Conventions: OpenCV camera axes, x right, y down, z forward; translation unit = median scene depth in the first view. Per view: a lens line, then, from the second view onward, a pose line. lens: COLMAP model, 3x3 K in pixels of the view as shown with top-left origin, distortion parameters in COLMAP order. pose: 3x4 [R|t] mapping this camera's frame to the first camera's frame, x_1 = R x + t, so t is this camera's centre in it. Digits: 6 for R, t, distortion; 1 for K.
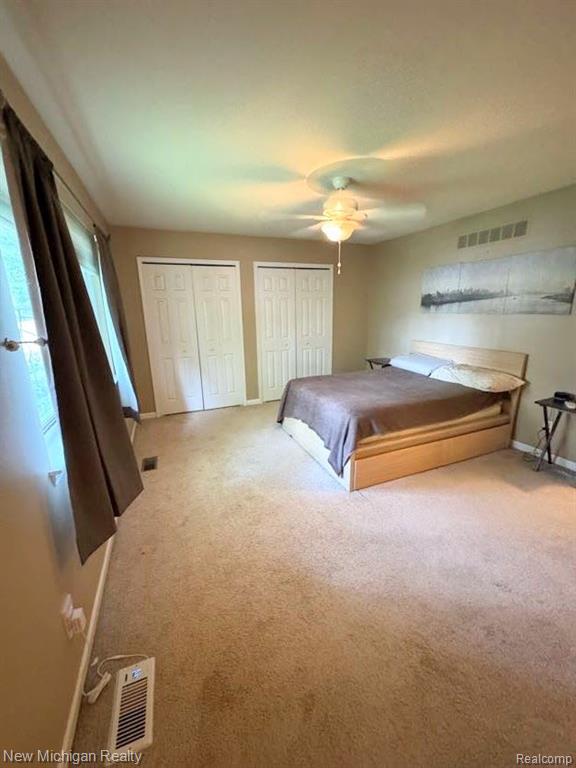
lens RADIAL K [[303.2, 0, 289.9], [0, 303.2, 382.6], [0, 0, 1]] dist [-0.002025, 0.000134]
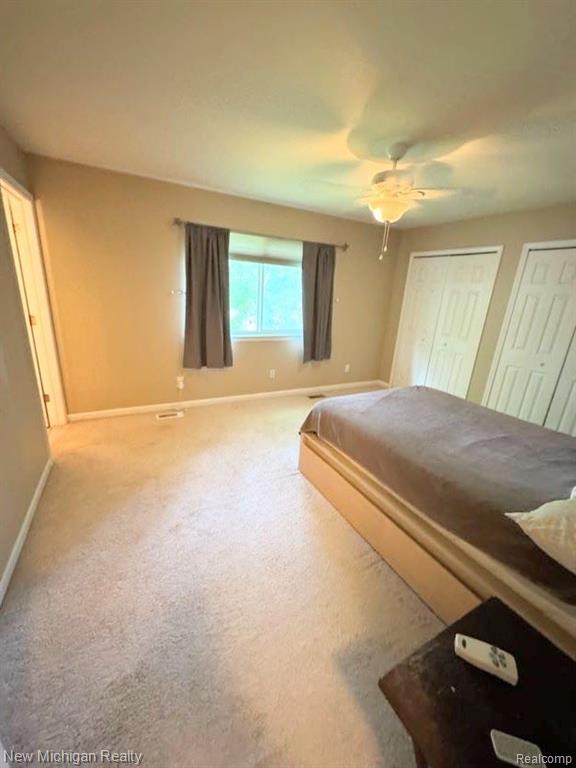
lens RADIAL K [[303.2, 0, 289.9], [0, 303.2, 382.6], [0, 0, 1]] dist [-0.002025, 0.000134]
pose [[0.105557, 0.316556, -0.942683, 0.925429], [-0.302251, 0.913341, 0.272858, -0.167284], [0.947366, 0.256125, 0.192089, 0.576524]]
